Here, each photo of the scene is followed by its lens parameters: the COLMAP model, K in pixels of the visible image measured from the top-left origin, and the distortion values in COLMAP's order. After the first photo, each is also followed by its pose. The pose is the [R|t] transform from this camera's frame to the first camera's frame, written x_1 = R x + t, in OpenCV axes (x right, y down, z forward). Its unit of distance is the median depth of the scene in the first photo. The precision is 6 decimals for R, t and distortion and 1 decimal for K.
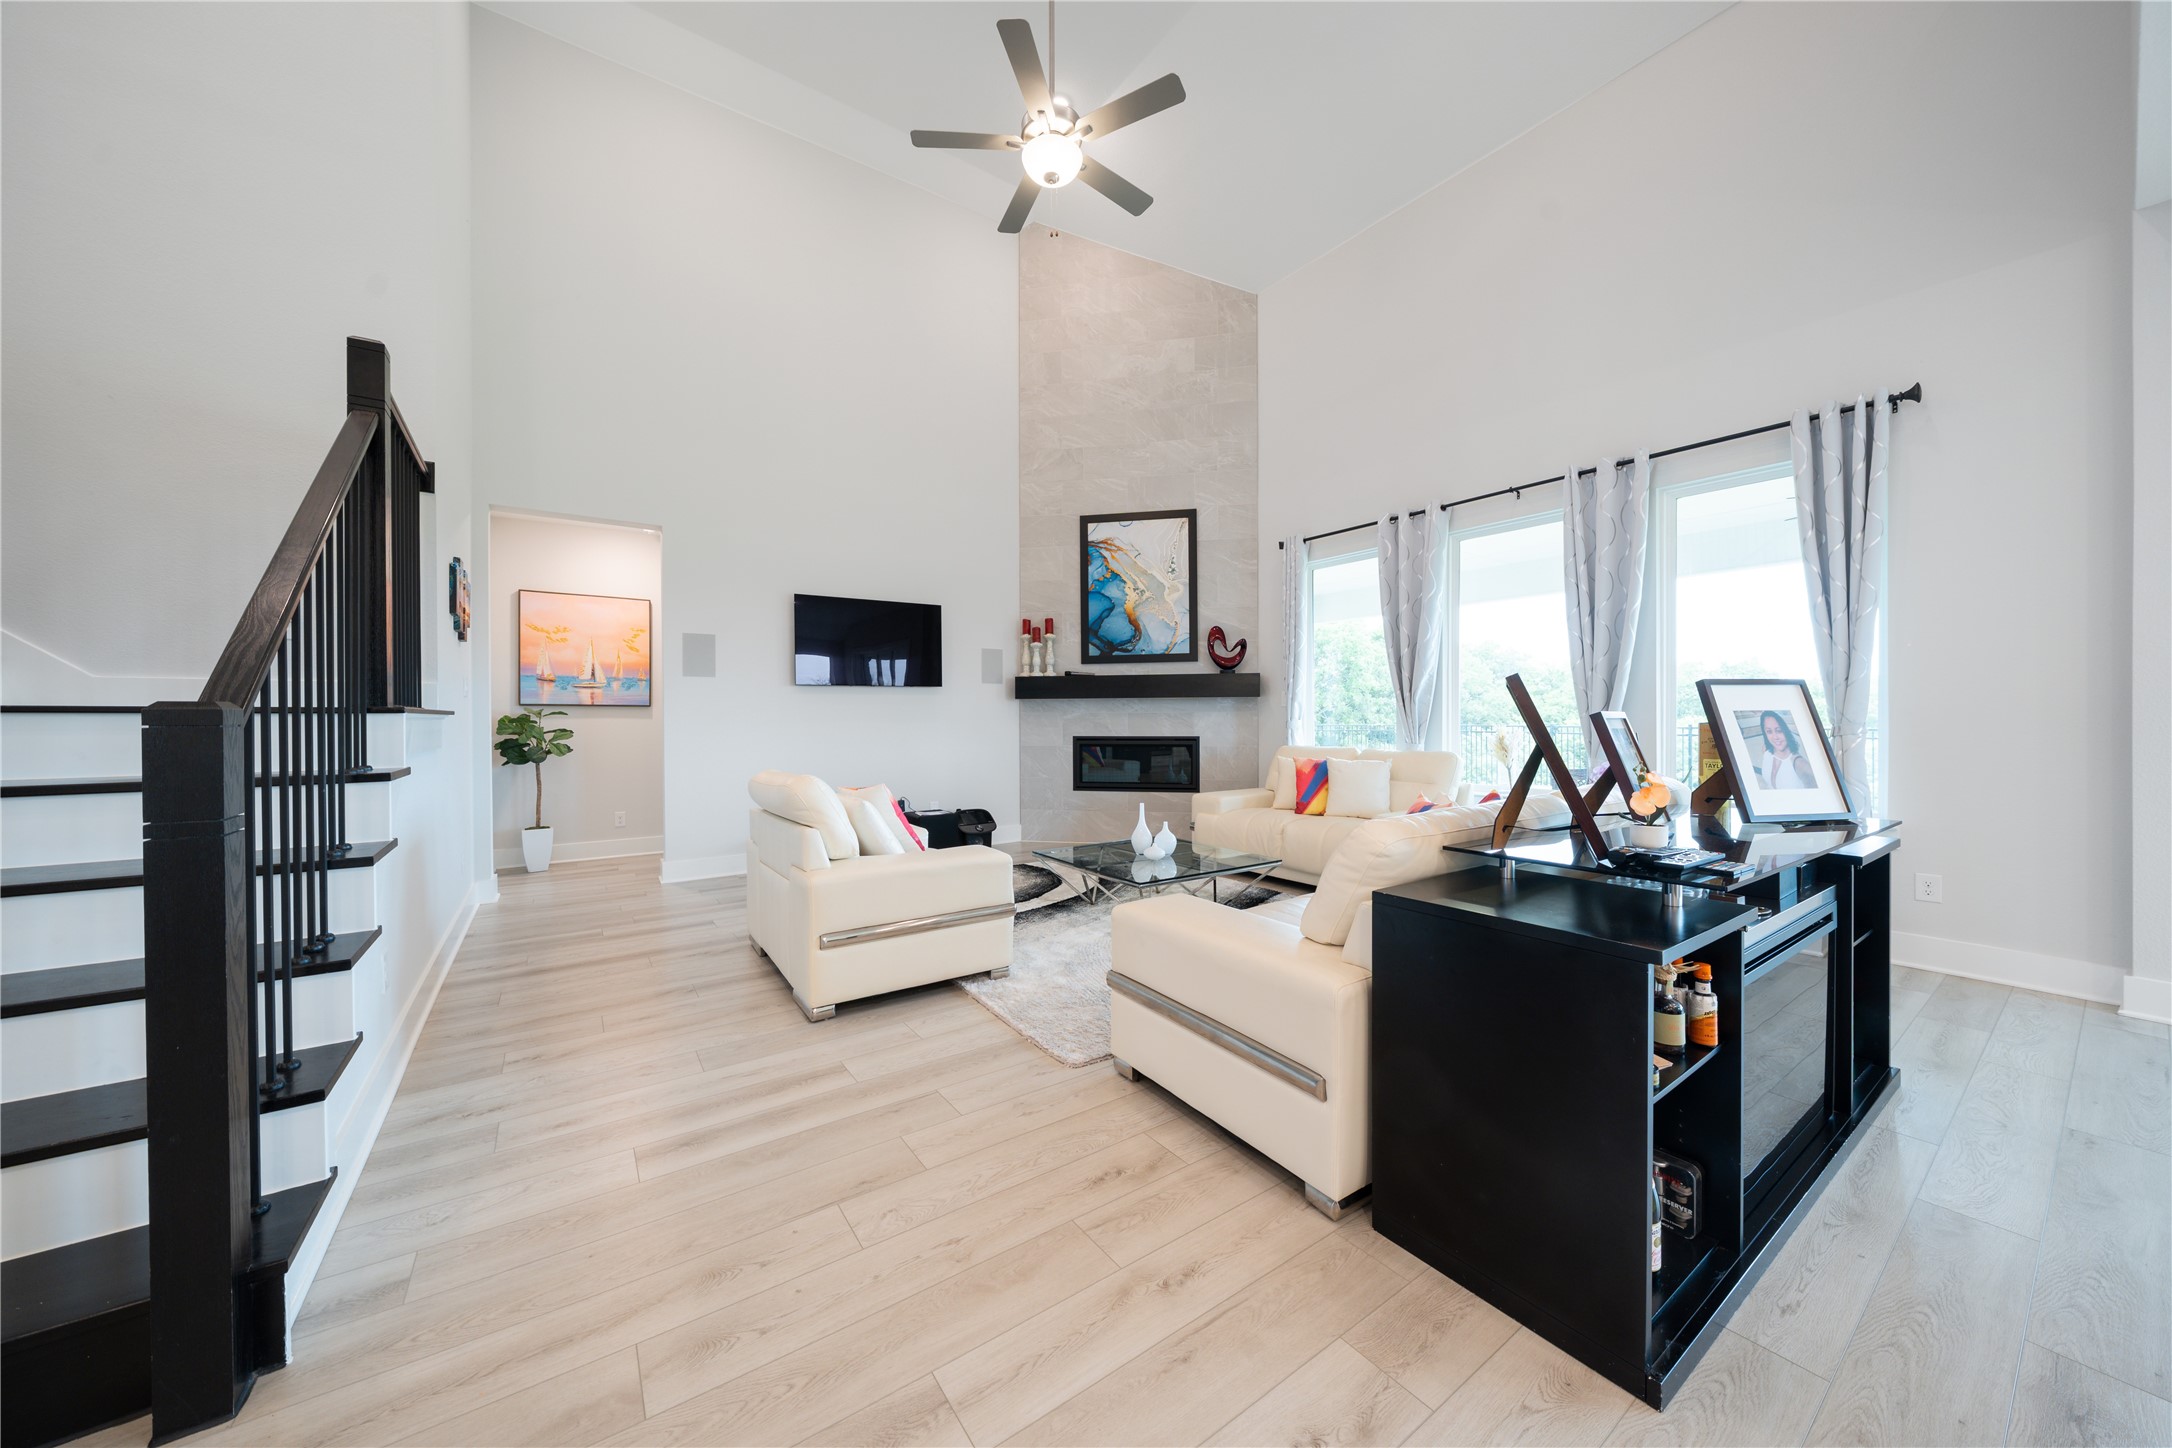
lens RADIAL K [[734.1, 0, 1050.9], [0, 734.1, 729.1], [0, 0, 1]] dist [-0.005395, -0.000035]
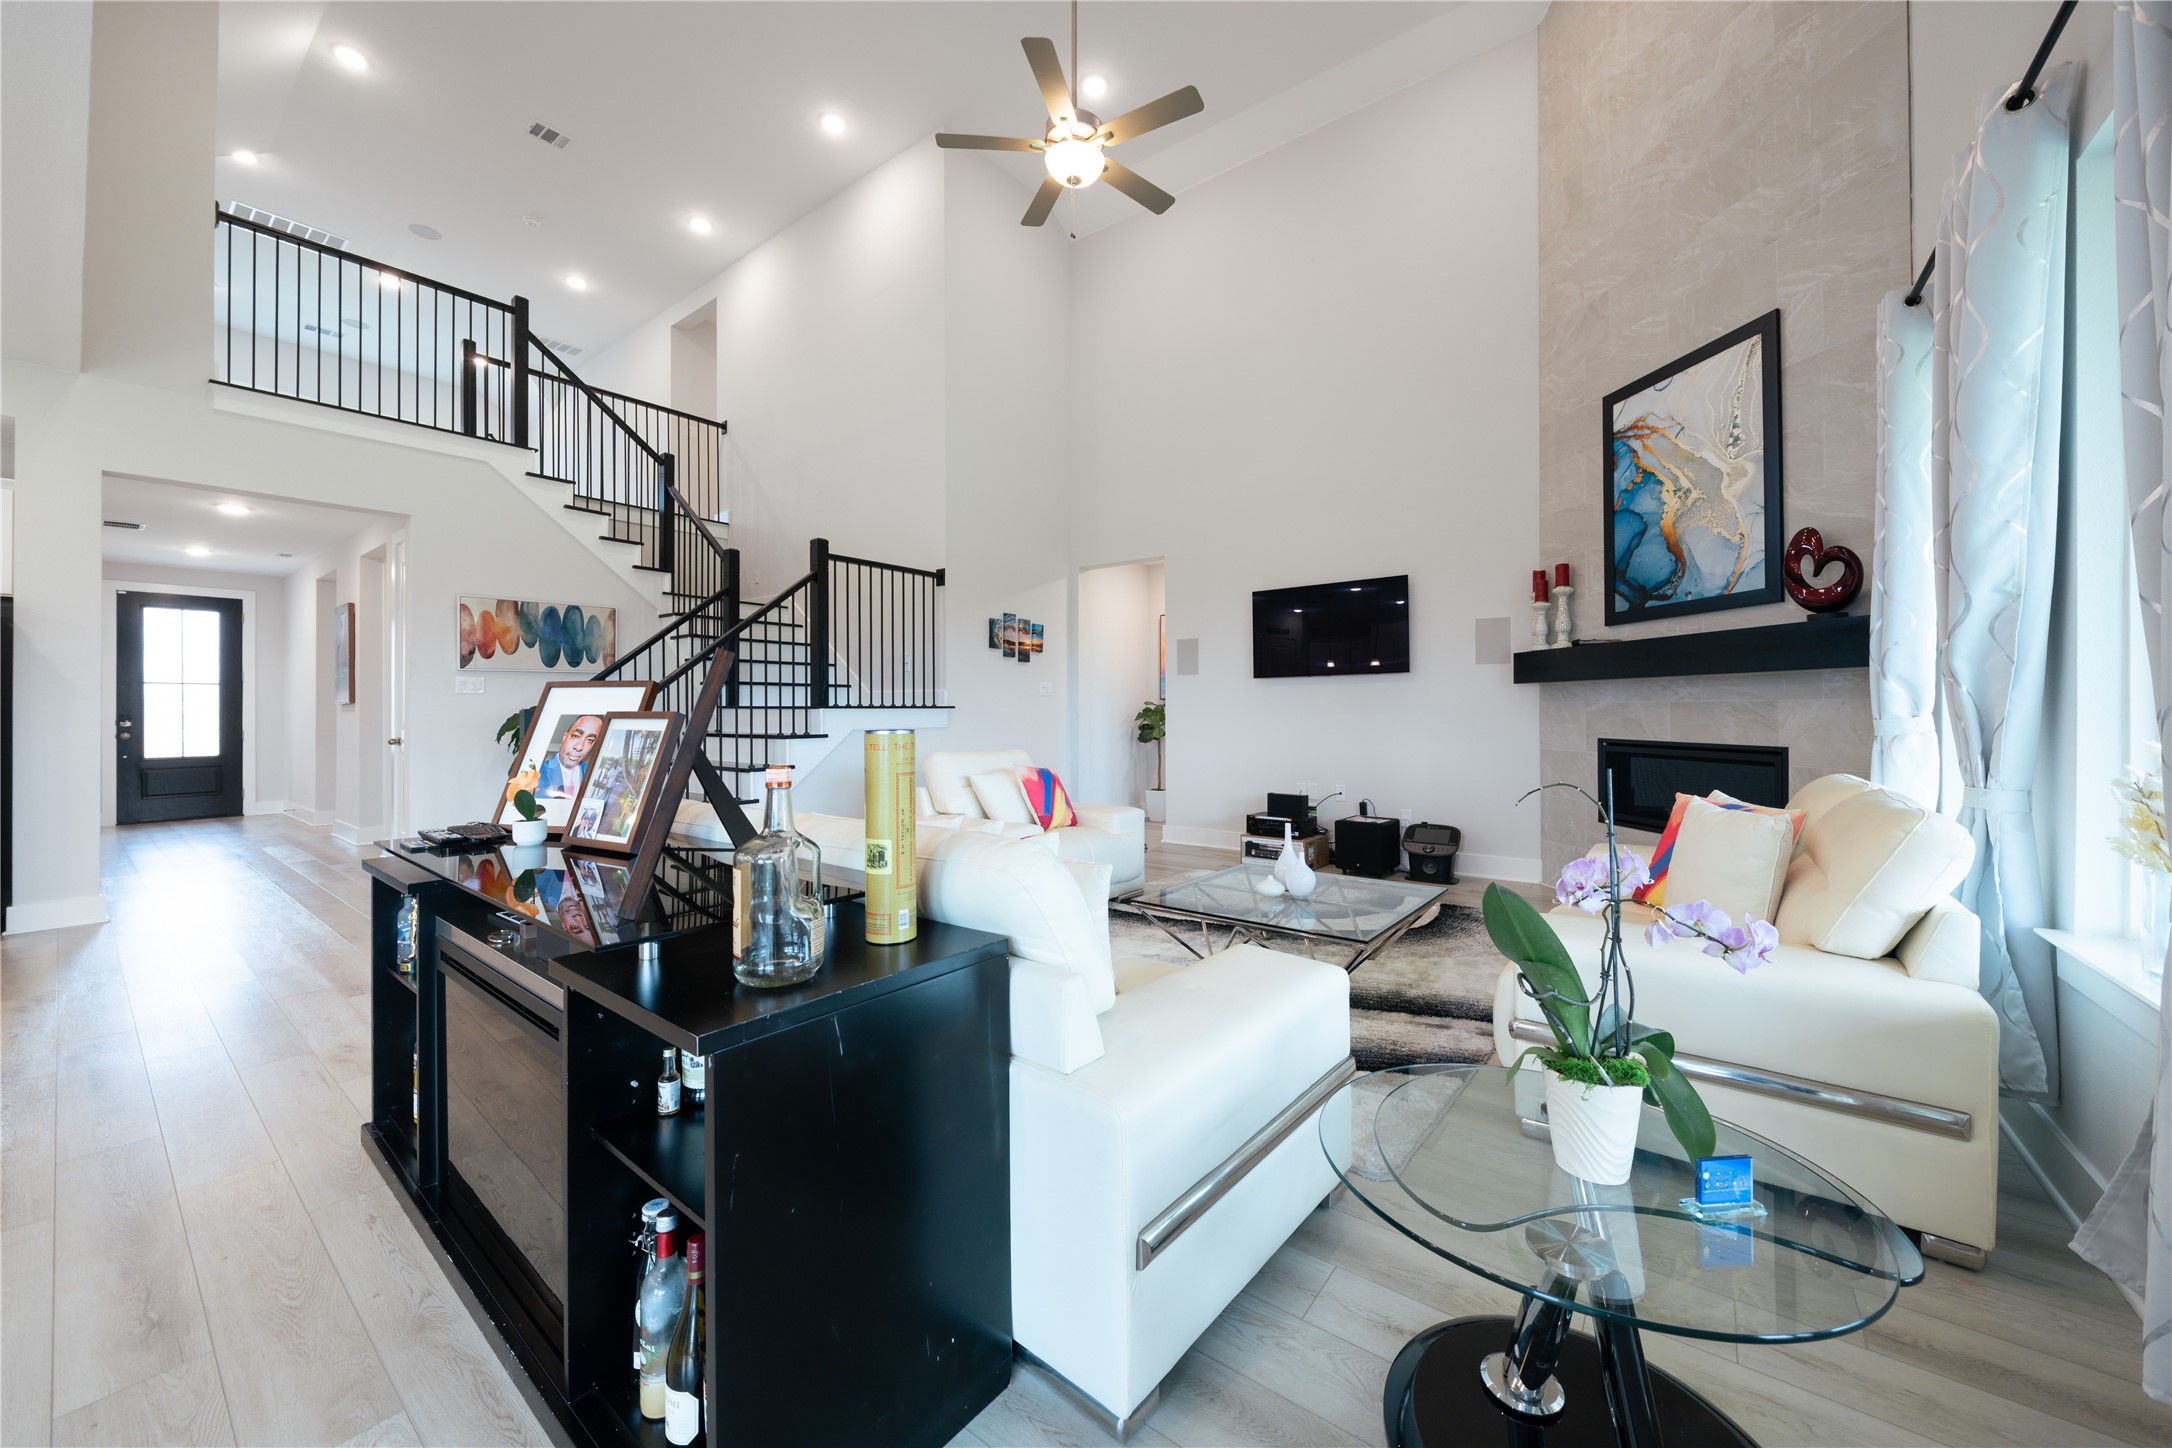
lens RADIAL K [[785.4, 0, 1091.5], [0, 785.4, 708.8], [0, 0, 1]] dist [-0.001569, 0.000097]
pose [[0.328608, 0.002984, -0.944462, 0.591380], [-0.011488, 0.999934, -0.000838, -0.011822], [0.944396, 0.011126, 0.328621, 0.381139]]
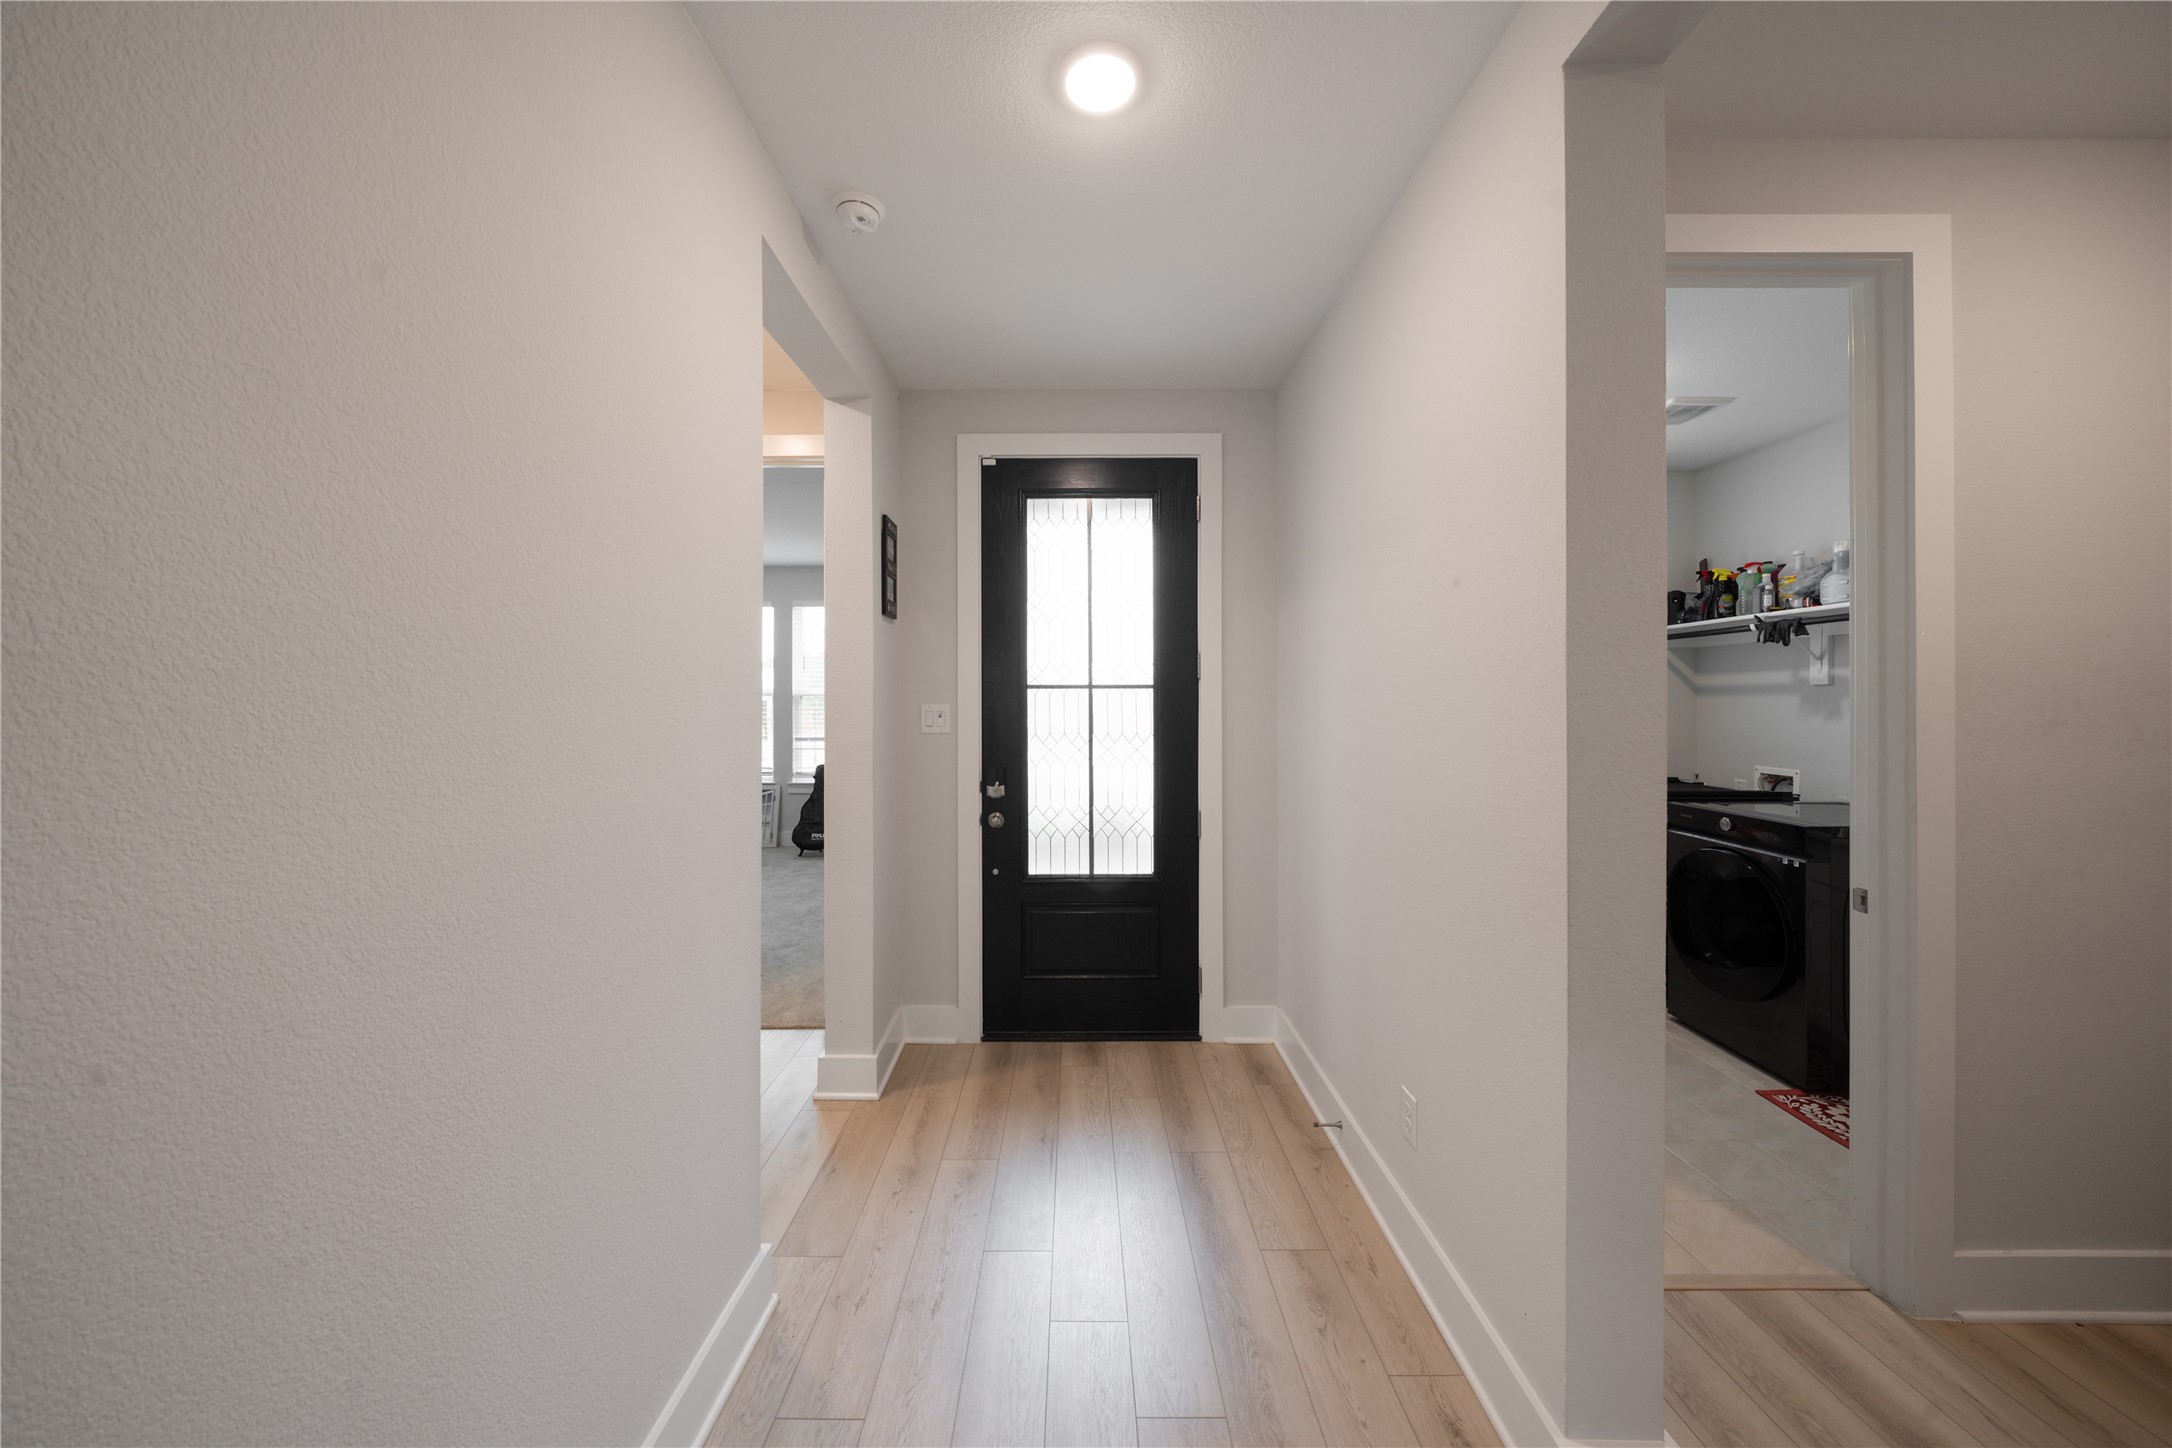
lens RADIAL K [[734.1, 0, 1084.7], [0, 734.1, 716.5], [0, 0, 1]] dist [-0.005395, -0.000035]
pose [[-0.559068, 0.005596, -0.829103, -0.876549], [-0.005742, 0.999927, 0.010620, -0.024054], [0.829102, 0.010698, -0.558995, -0.431969]]
